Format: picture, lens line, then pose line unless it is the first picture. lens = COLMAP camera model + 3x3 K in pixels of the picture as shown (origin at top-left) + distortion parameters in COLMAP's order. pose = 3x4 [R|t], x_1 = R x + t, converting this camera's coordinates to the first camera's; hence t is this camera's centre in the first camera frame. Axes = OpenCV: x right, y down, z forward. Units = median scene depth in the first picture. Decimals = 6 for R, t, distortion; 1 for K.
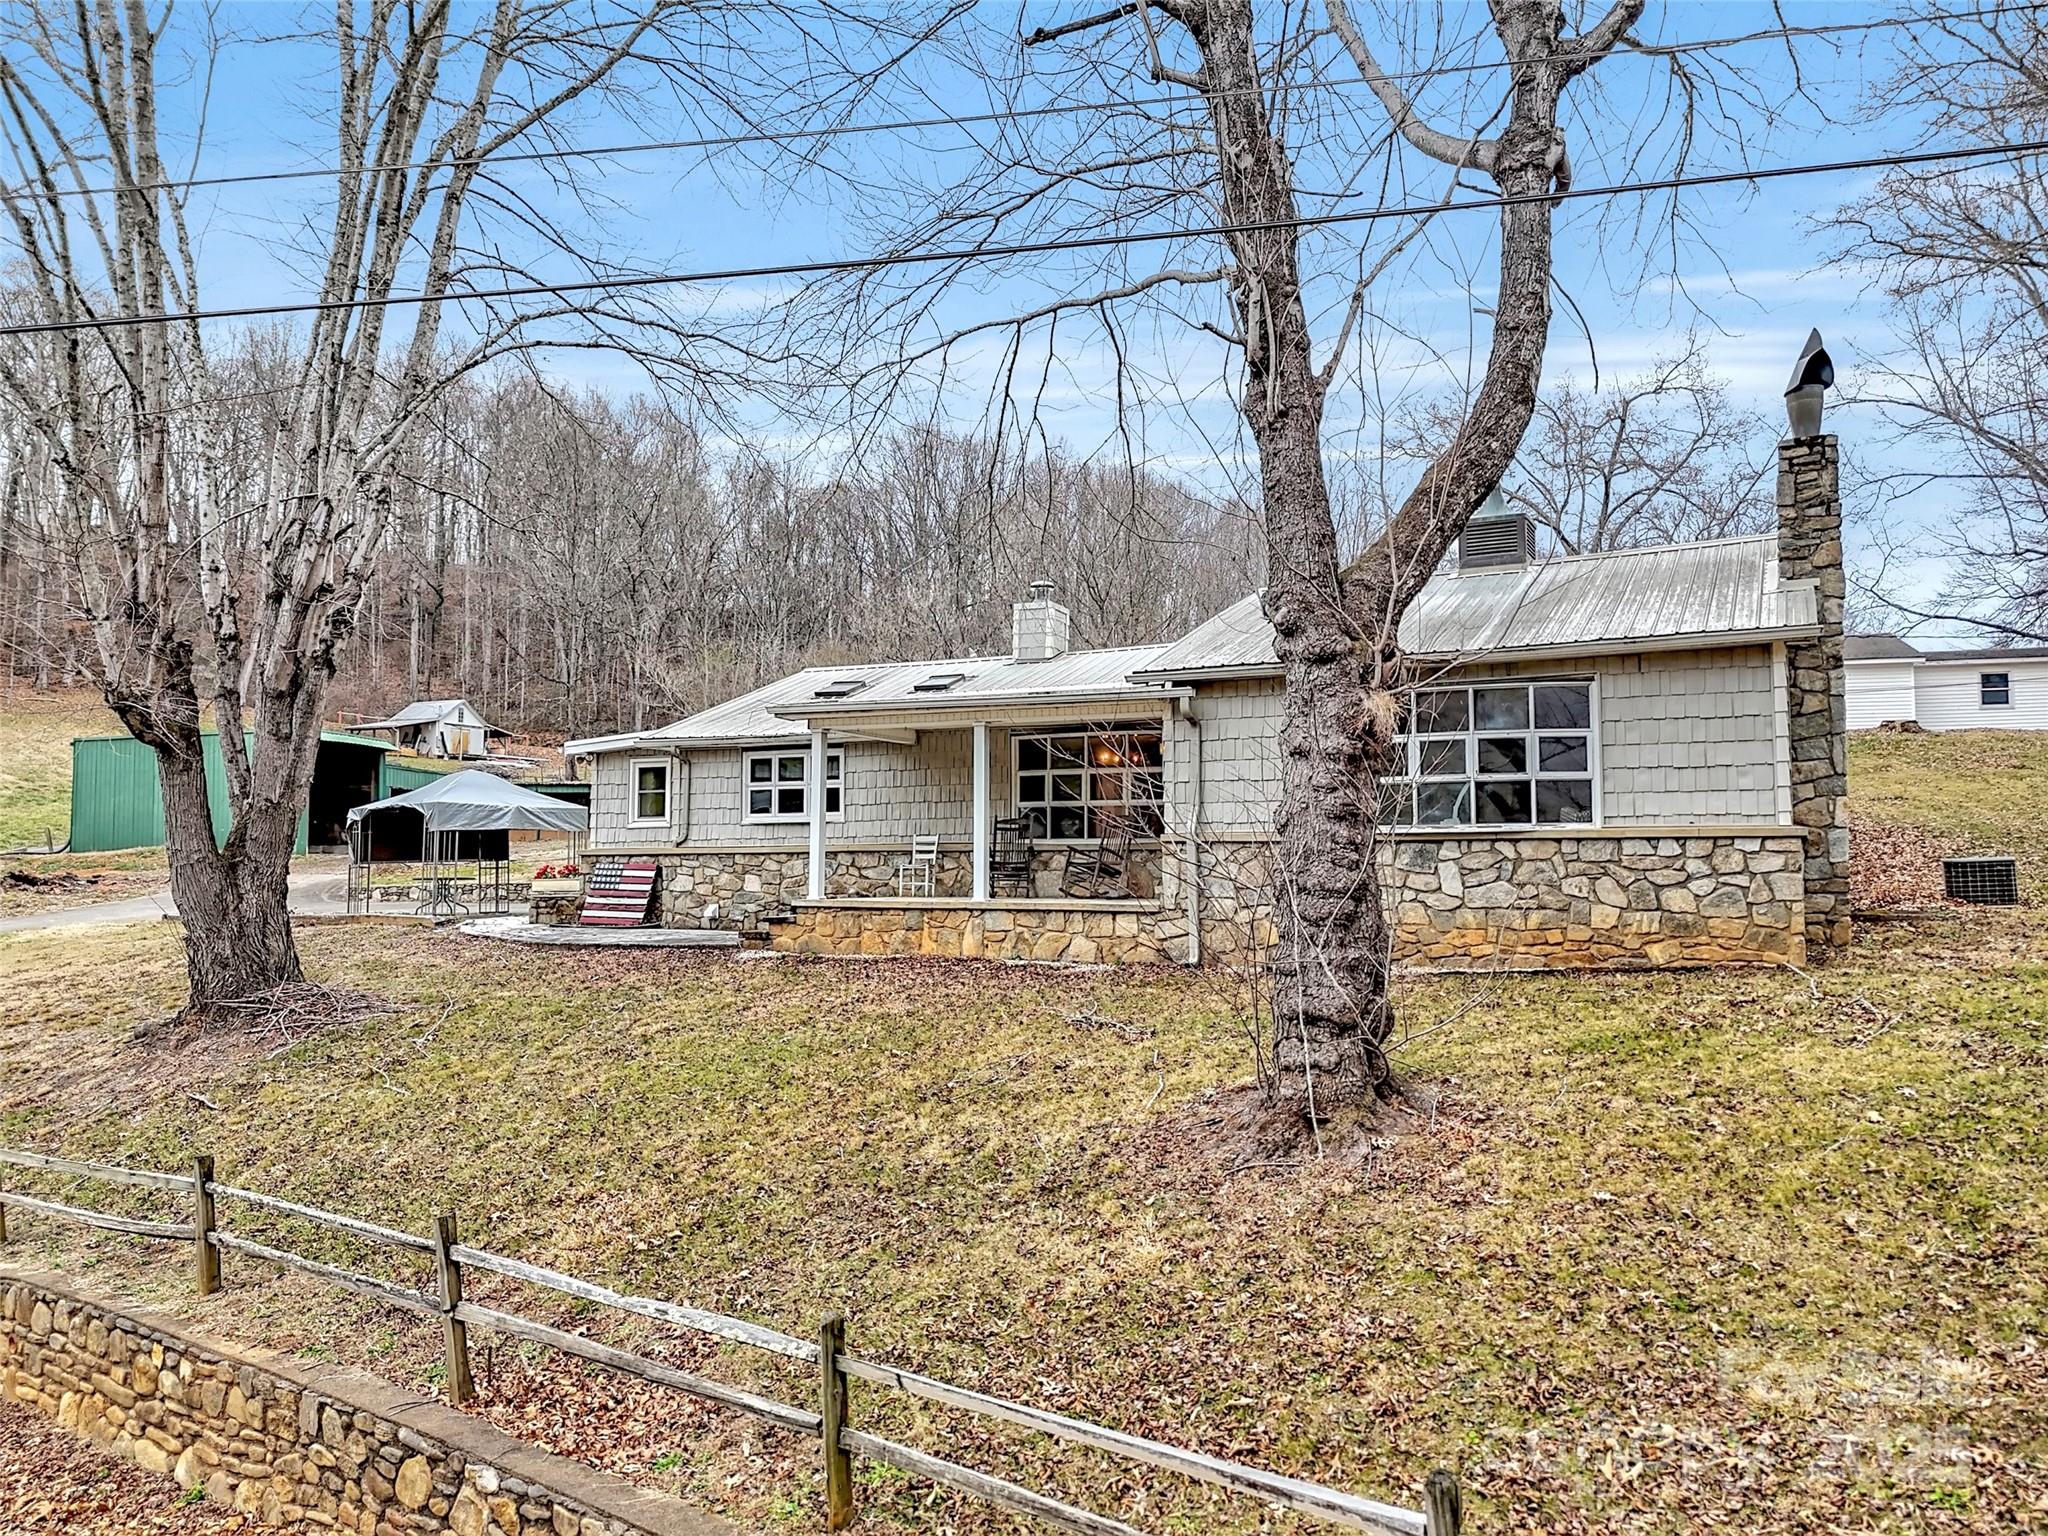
lens RADIAL K [[1605.6, 0, 1013.9], [0, 1605.6, 739.6], [0, 0, 1]] dist [0.080692, -0.065669]
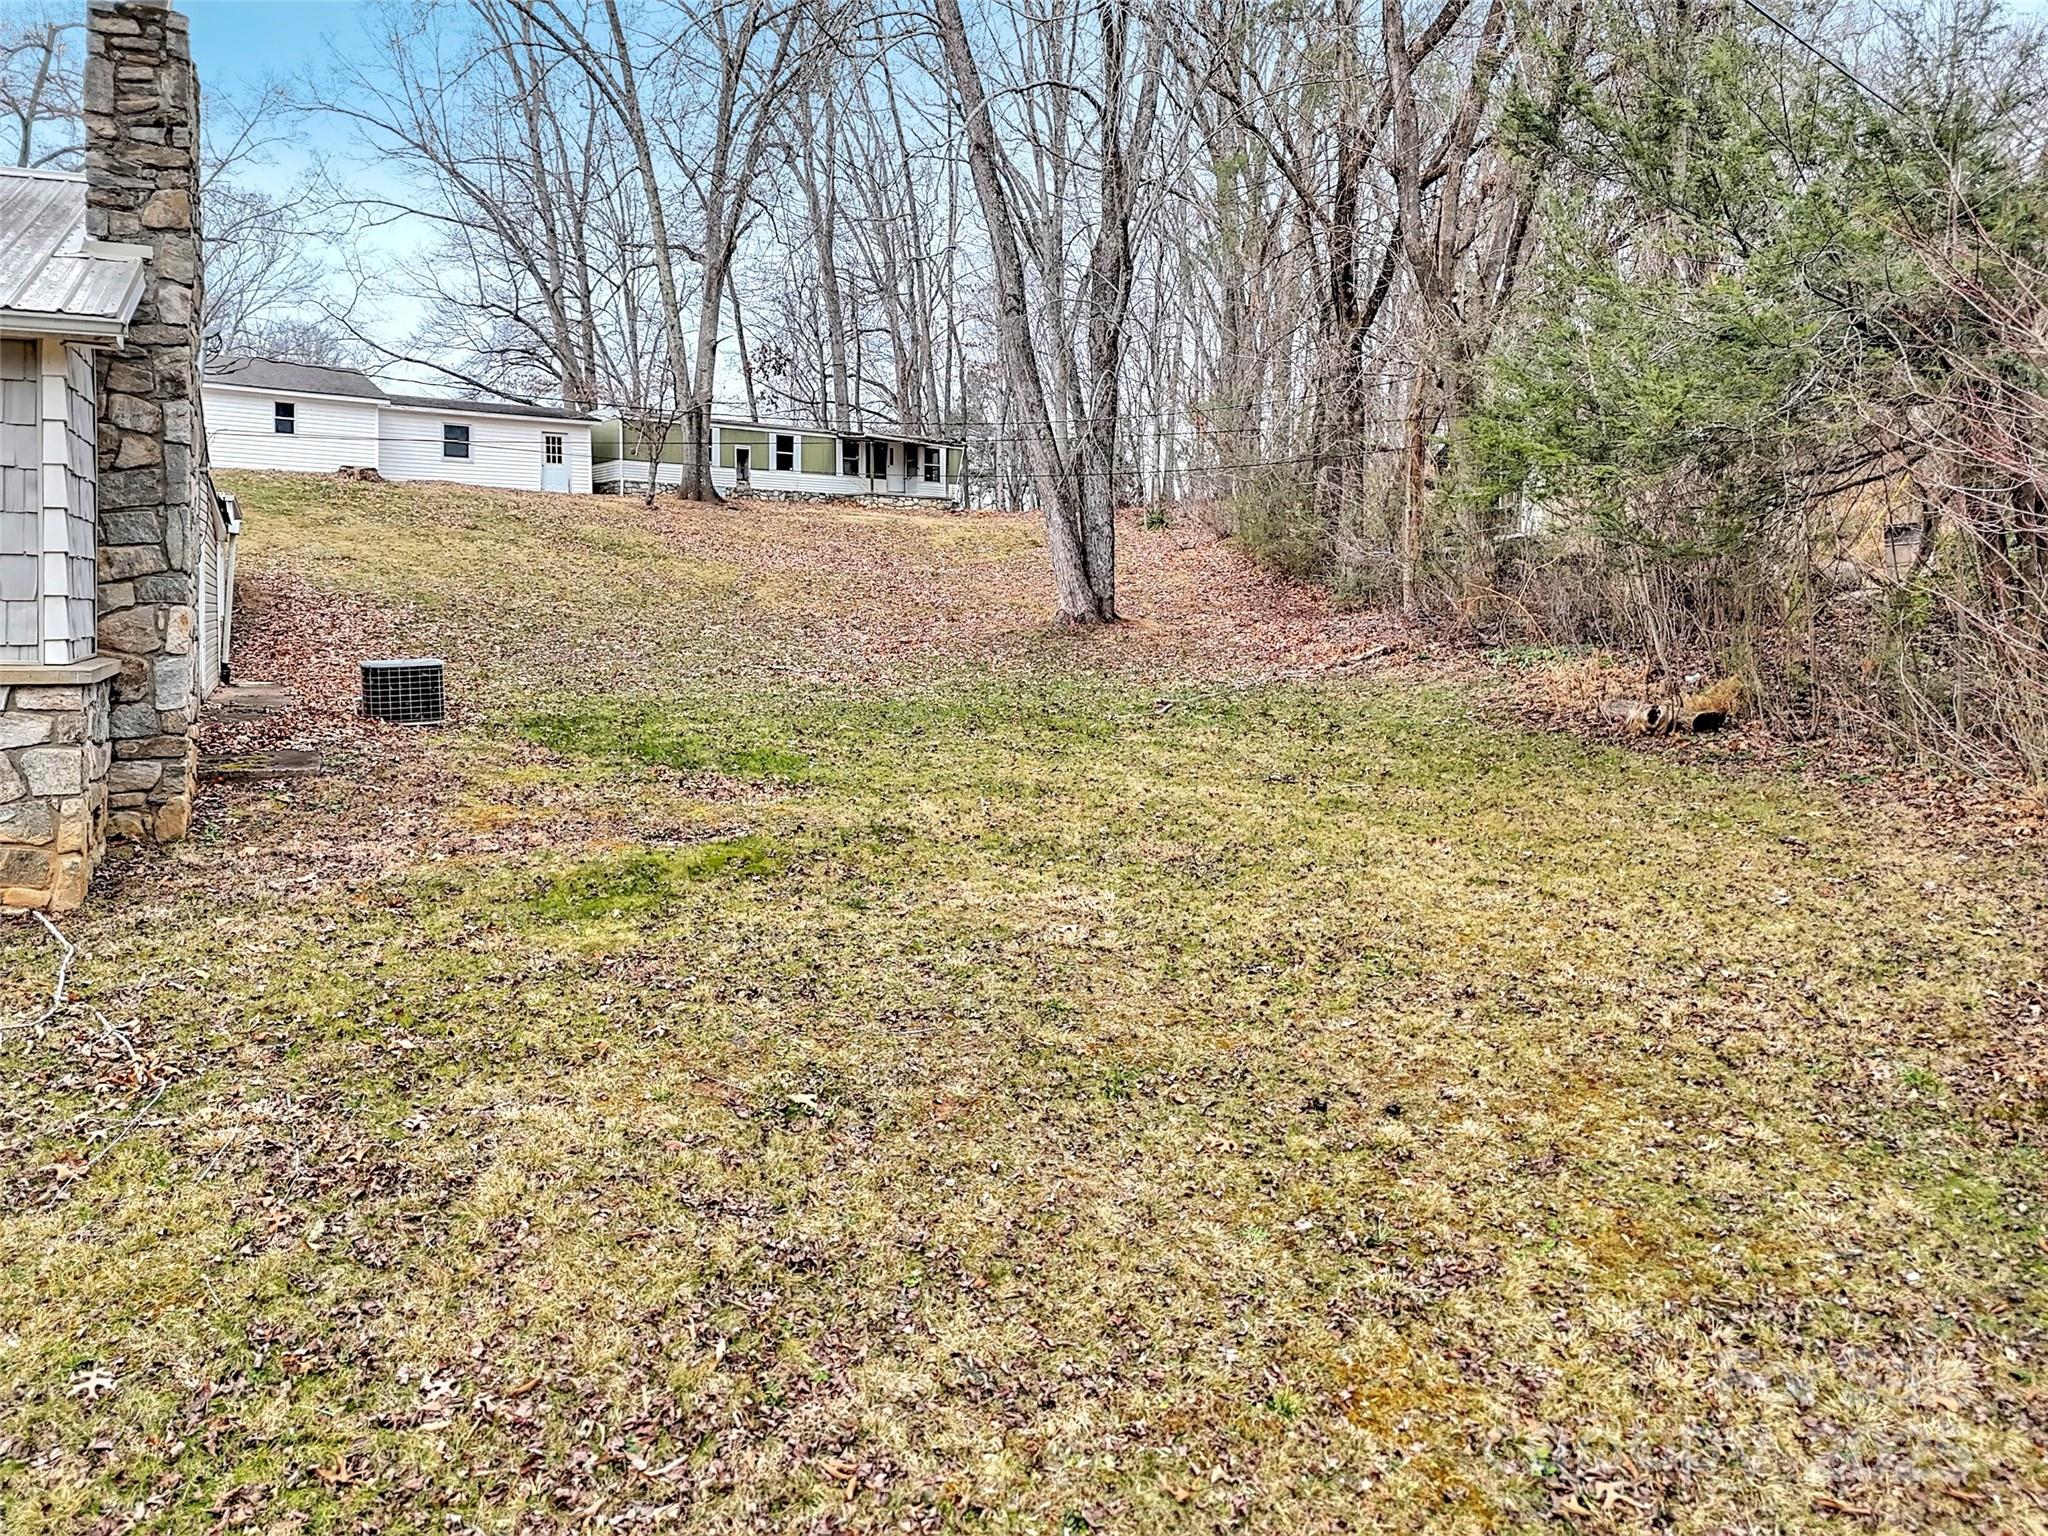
lens RADIAL K [[1605.6, 0, 1013.9], [0, 1605.6, 739.6], [0, 0, 1]] dist [0.080692, -0.065669]
pose [[0.649095, -0.045219, 0.759362, 0.222368], [-0.081421, 0.988368, 0.128453, -0.020560], [-0.756337, -0.145206, 0.637863, 0.325649]]
